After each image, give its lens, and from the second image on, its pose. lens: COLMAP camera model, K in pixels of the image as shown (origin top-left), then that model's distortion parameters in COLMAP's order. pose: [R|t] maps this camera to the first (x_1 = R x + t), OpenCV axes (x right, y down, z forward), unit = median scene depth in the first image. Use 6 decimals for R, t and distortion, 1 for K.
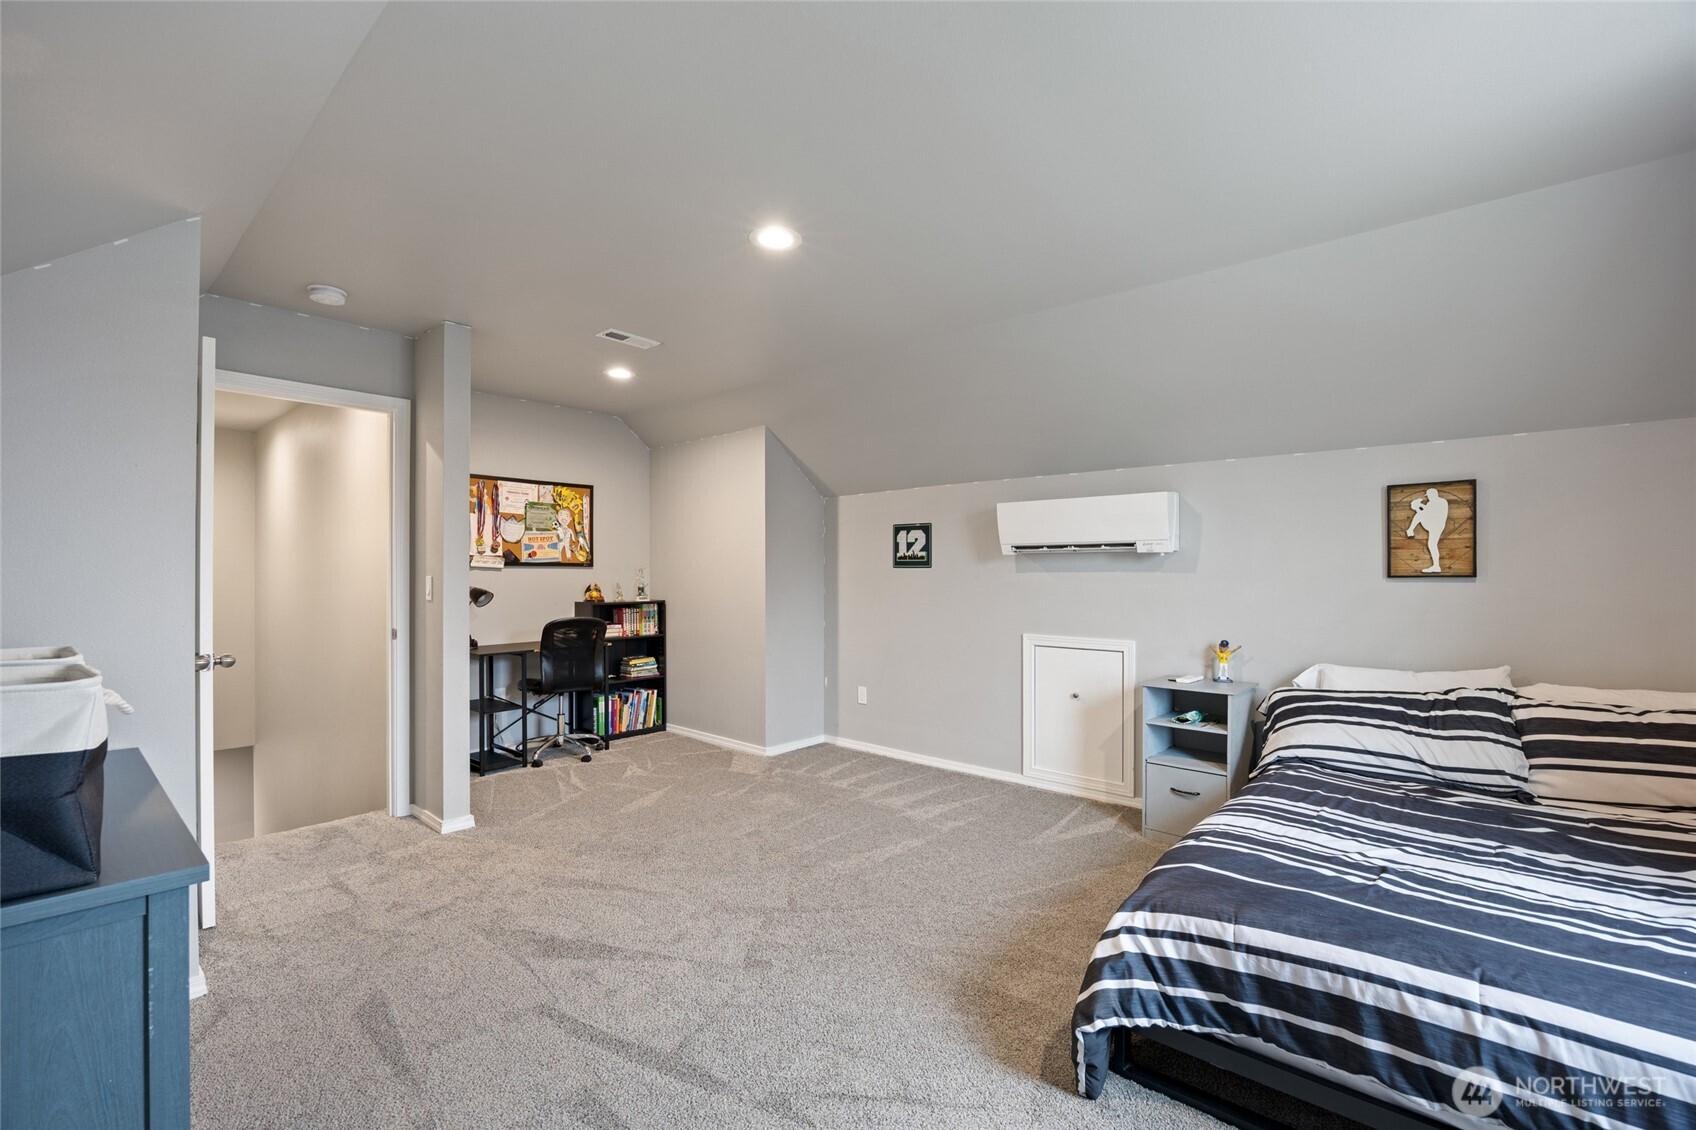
lens RADIAL K [[751.0, 0, 848.8], [0, 751.0, 571.0], [0, 0, 1]] dist [-0.012115, 0.000149]
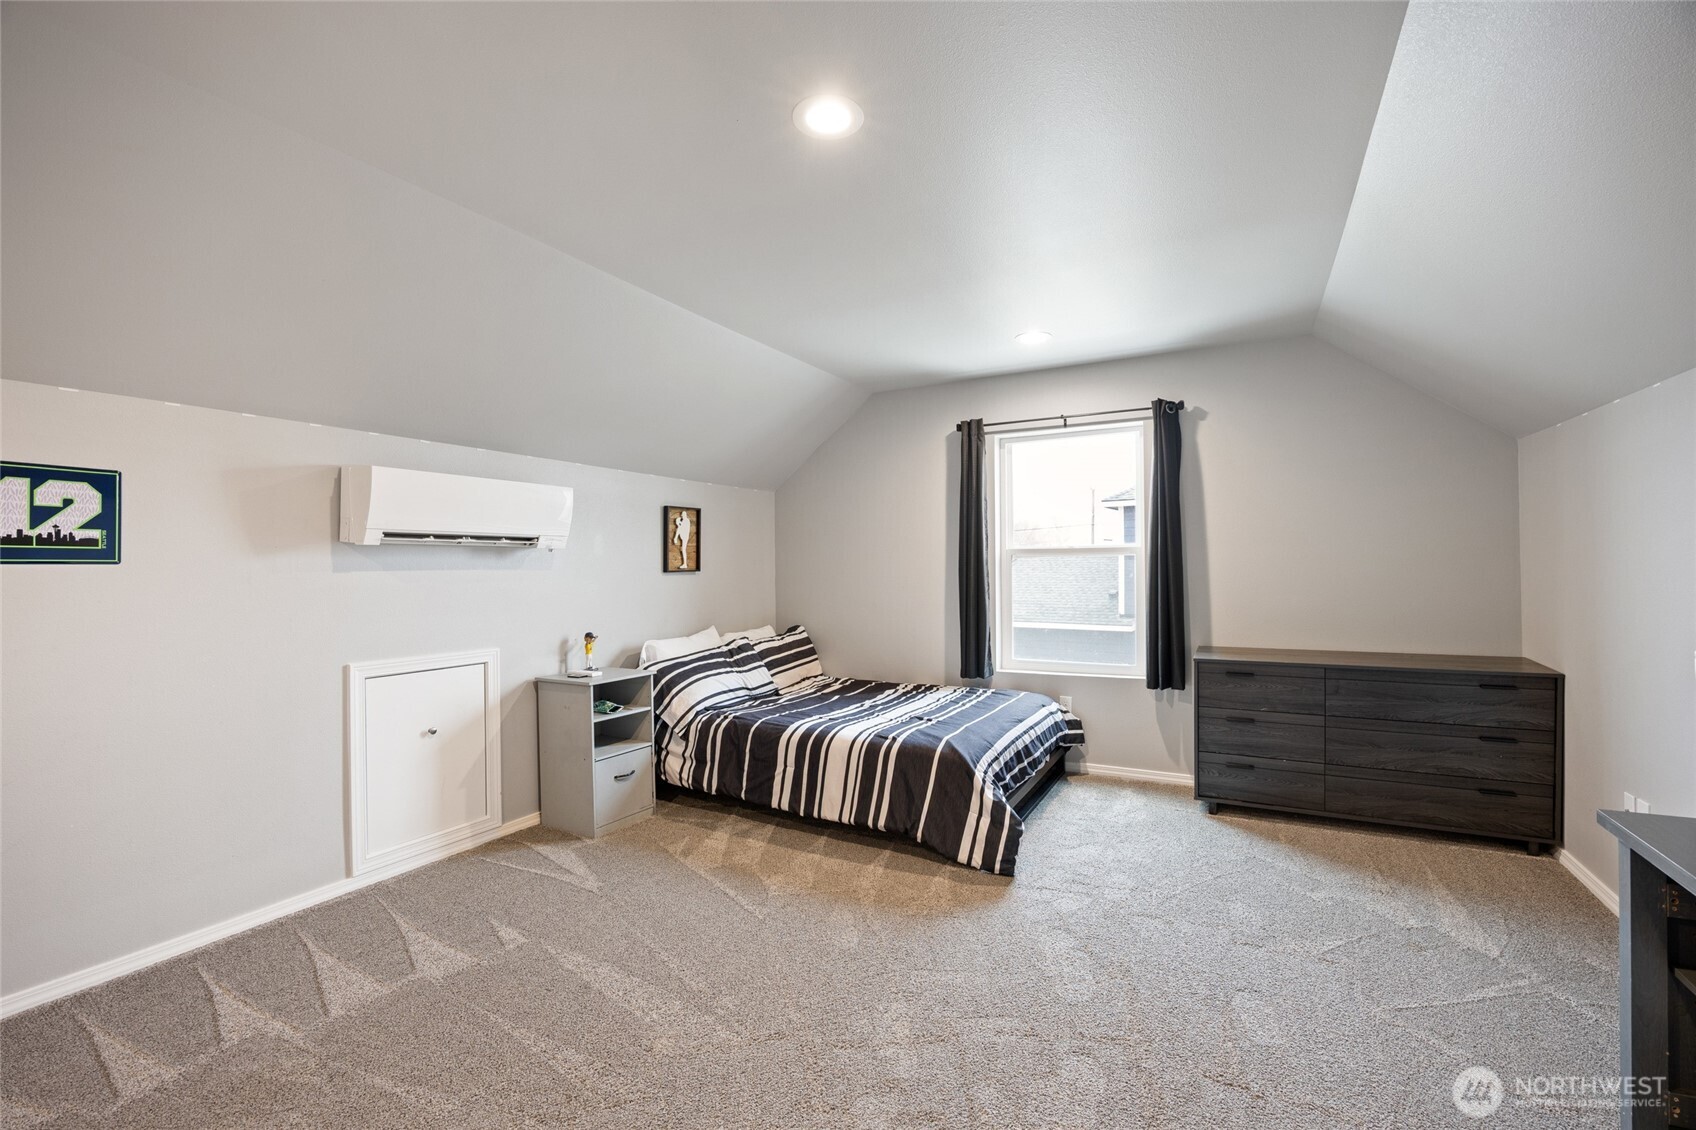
lens RADIAL K [[751.0, 0, 848.8], [0, 751.0, 571.0], [0, 0, 1]] dist [-0.012115, 0.000149]
pose [[-0.238321, -0.004070, 0.971178, -0.562701], [0.006846, 0.999959, 0.005871, 0.000568], [-0.971162, 0.008048, -0.238283, 0.800828]]
